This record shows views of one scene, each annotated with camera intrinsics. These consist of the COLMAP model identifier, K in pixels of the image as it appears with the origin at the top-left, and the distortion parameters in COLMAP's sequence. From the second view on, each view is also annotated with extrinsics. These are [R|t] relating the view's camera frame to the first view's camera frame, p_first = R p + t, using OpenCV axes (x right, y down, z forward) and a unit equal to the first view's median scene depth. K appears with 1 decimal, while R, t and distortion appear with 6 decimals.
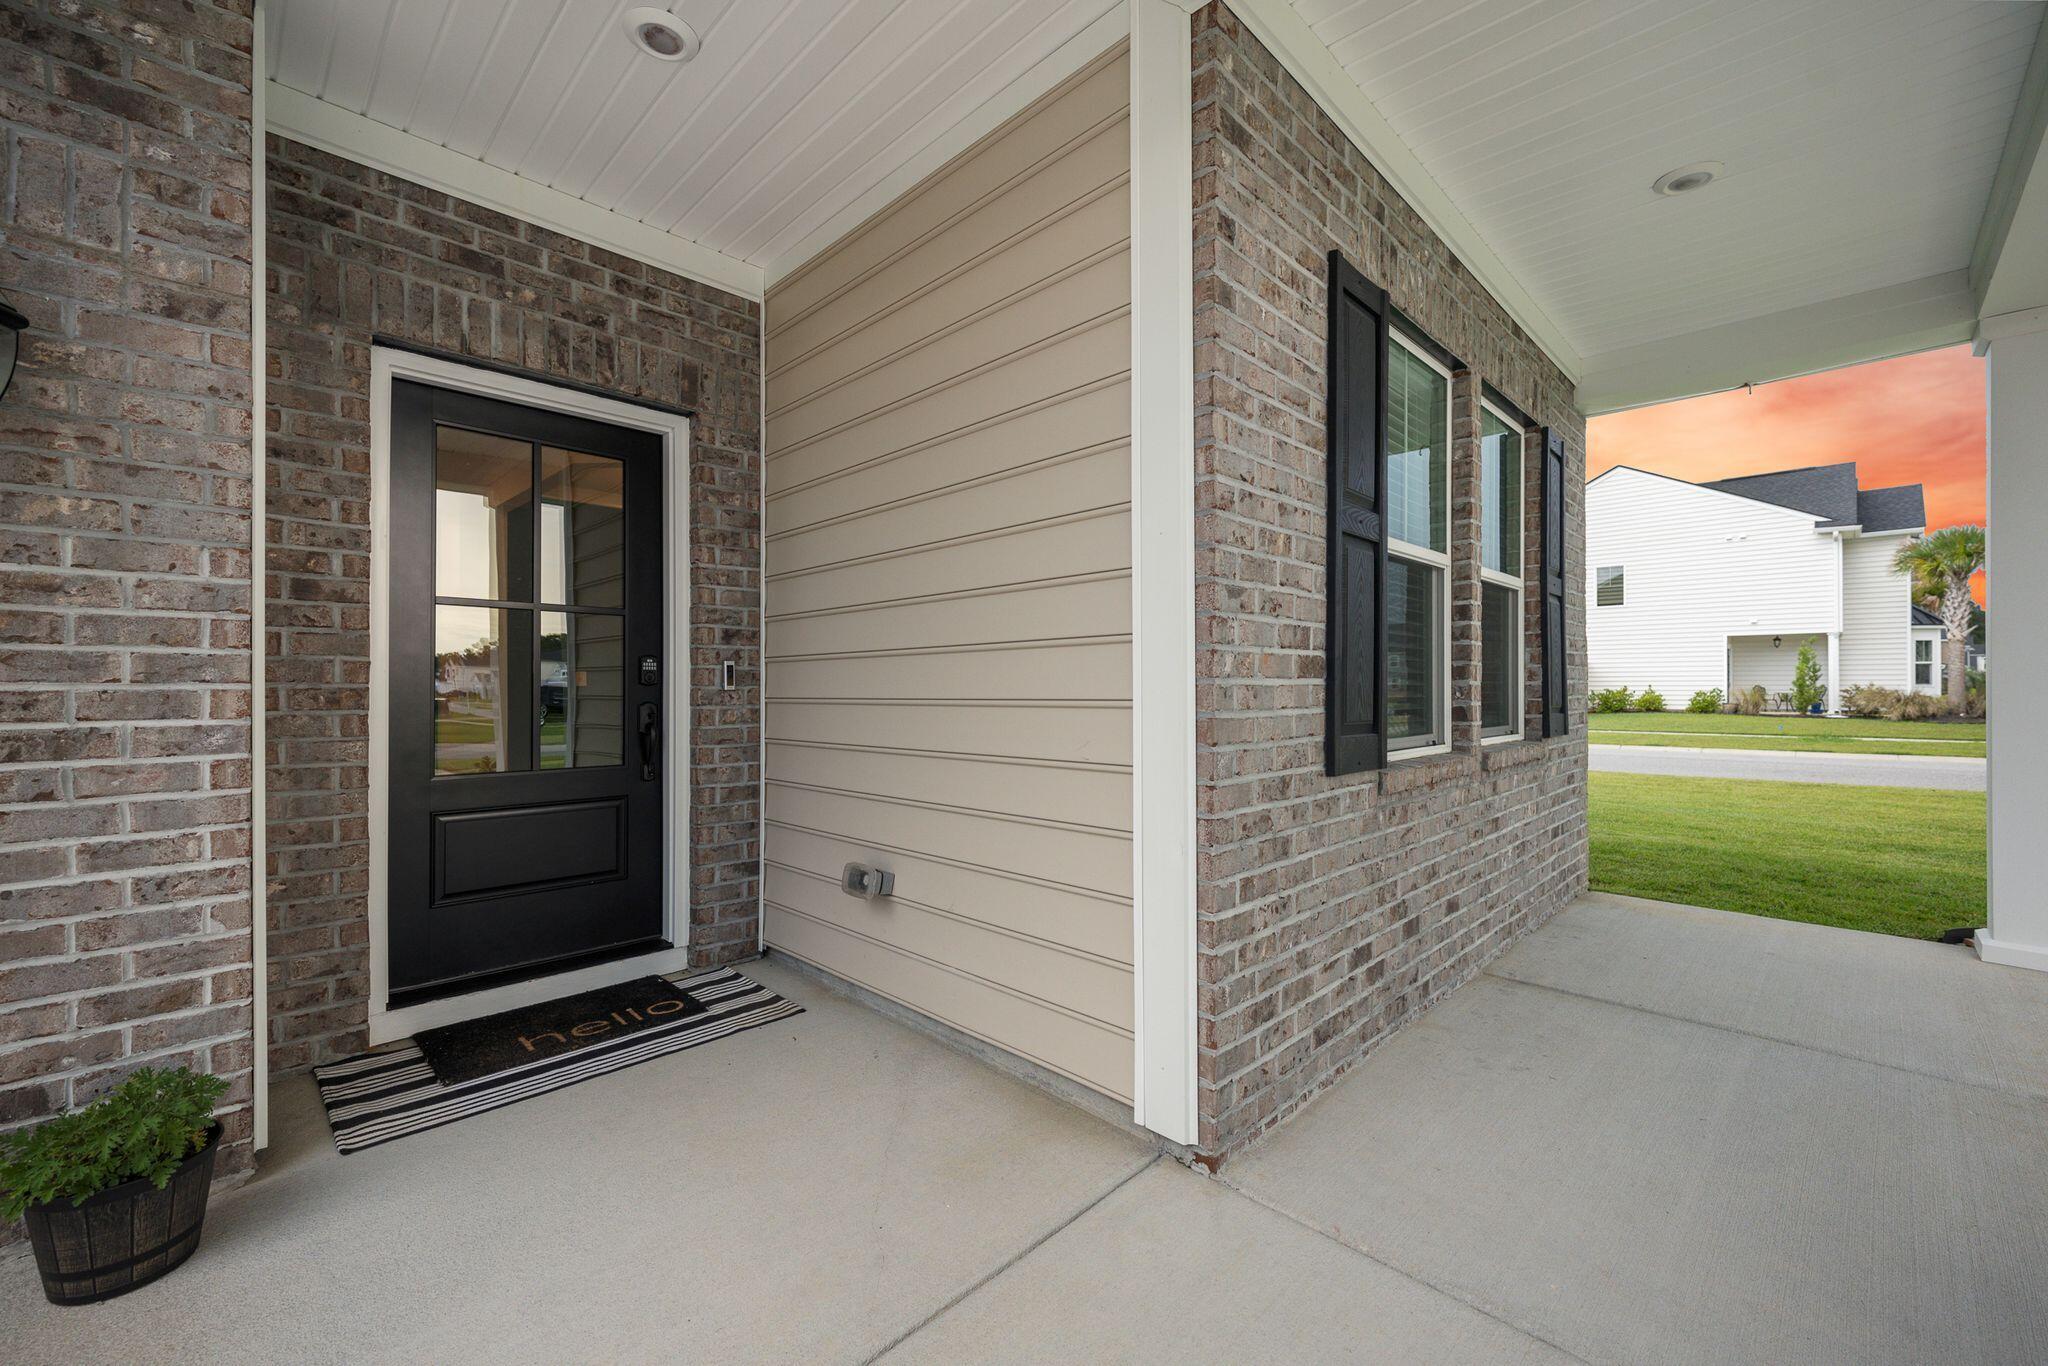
lens RADIAL K [[831.4, 0, 1015.8], [0, 831.4, 684.6], [0, 0, 1]] dist [-0.000530, -0.000861]
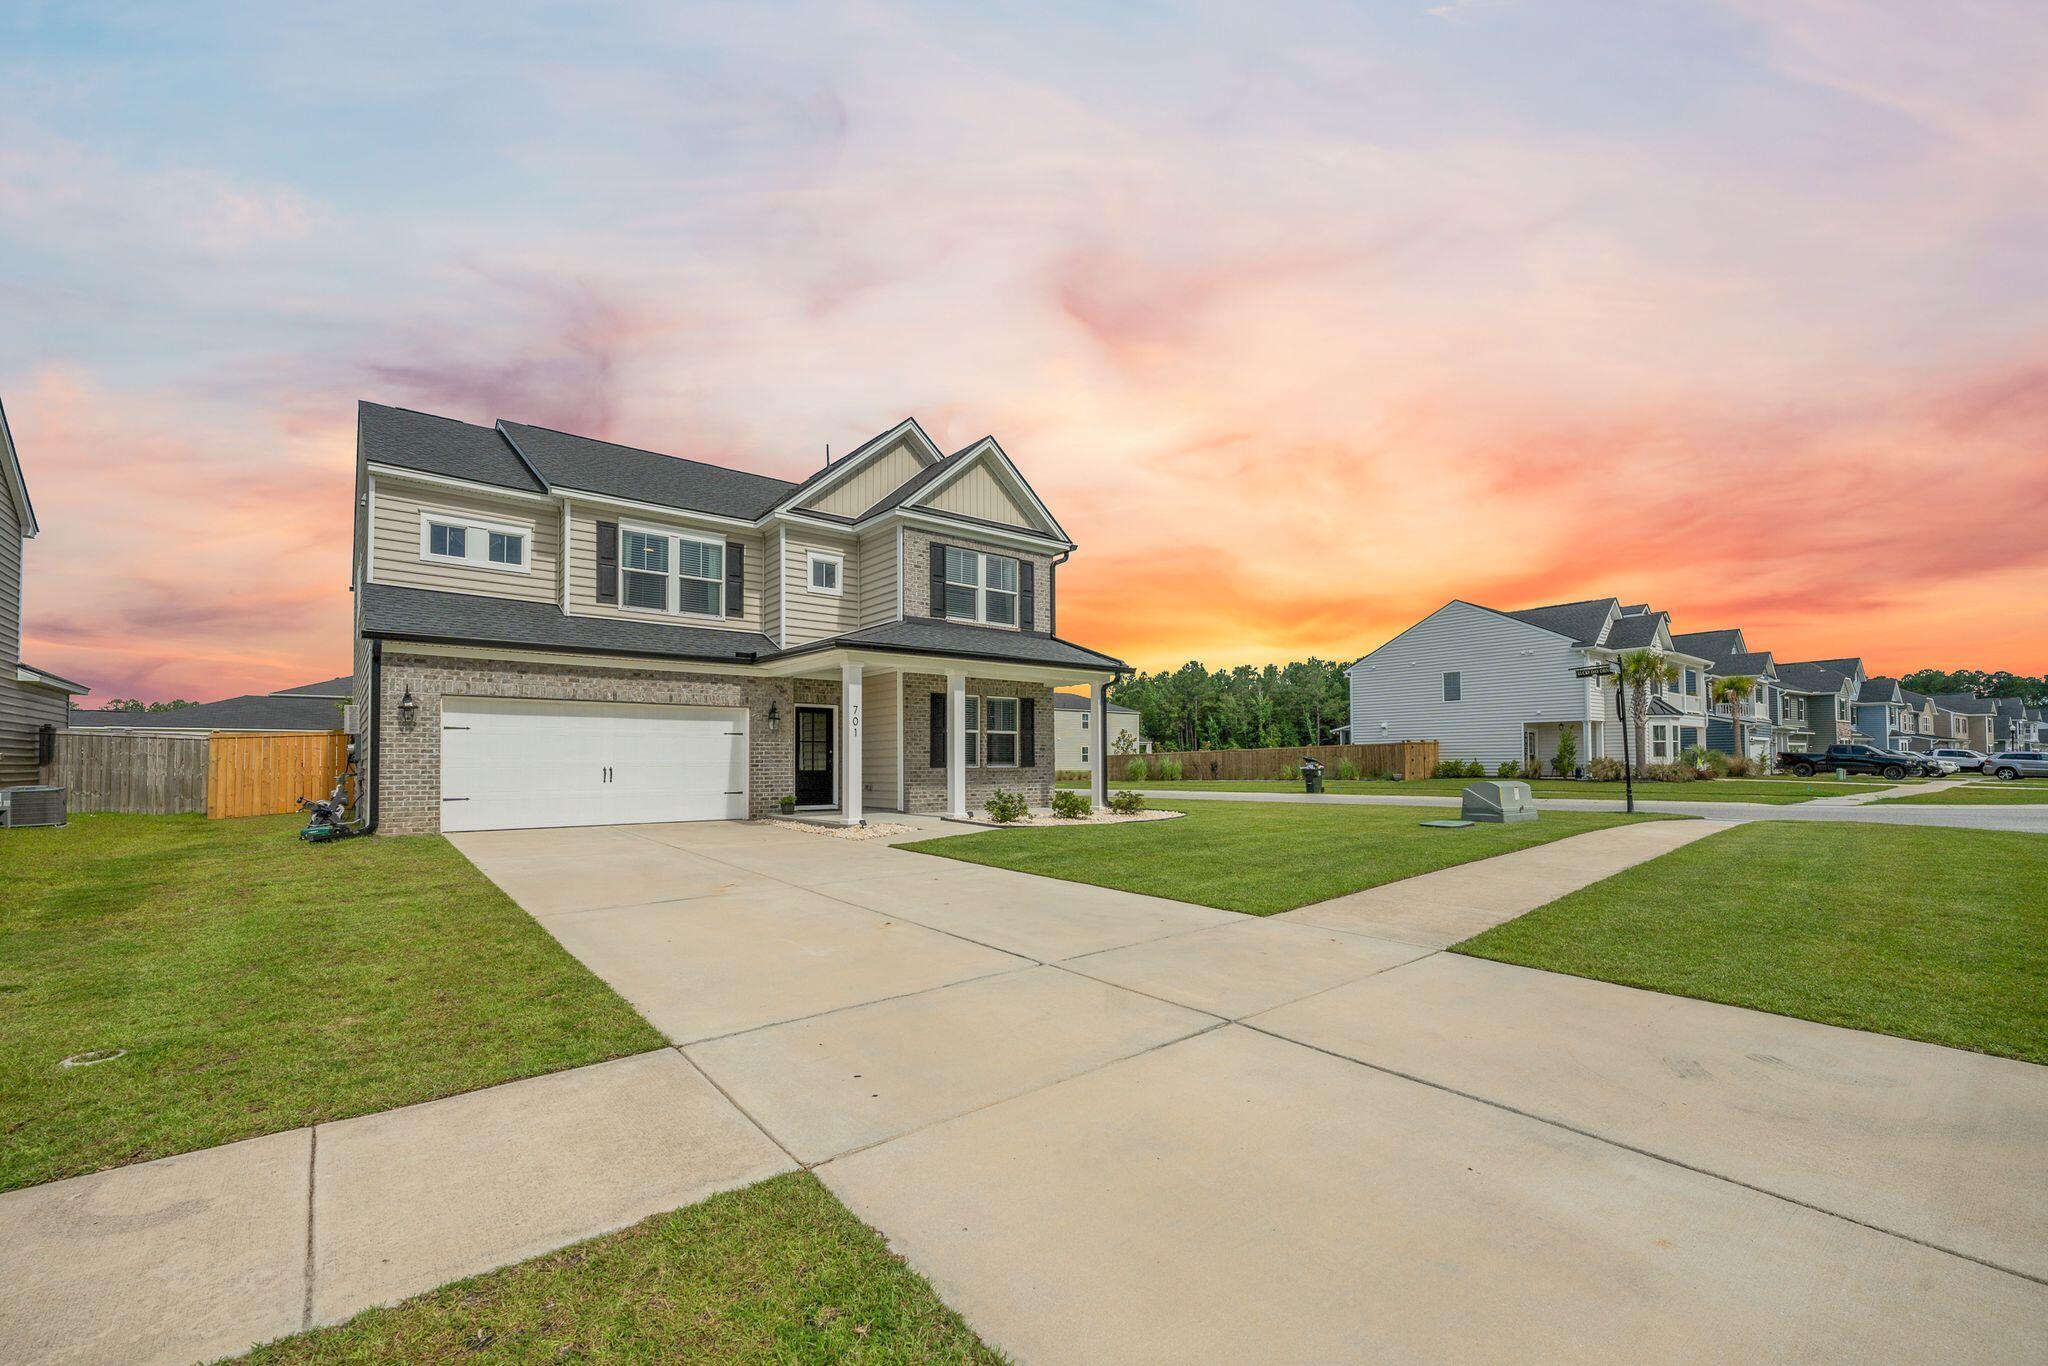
lens RADIAL K [[852.3, 0, 1033.7], [0, 852.3, 742.1], [0, 0, 1]] dist [0.000652, -0.000138]
pose [[0.996413, -0.004246, -0.084516, 1.770252], [0.002363, 0.999747, -0.022367, 0.053873], [0.084590, 0.022087, 0.996171, -5.835657]]
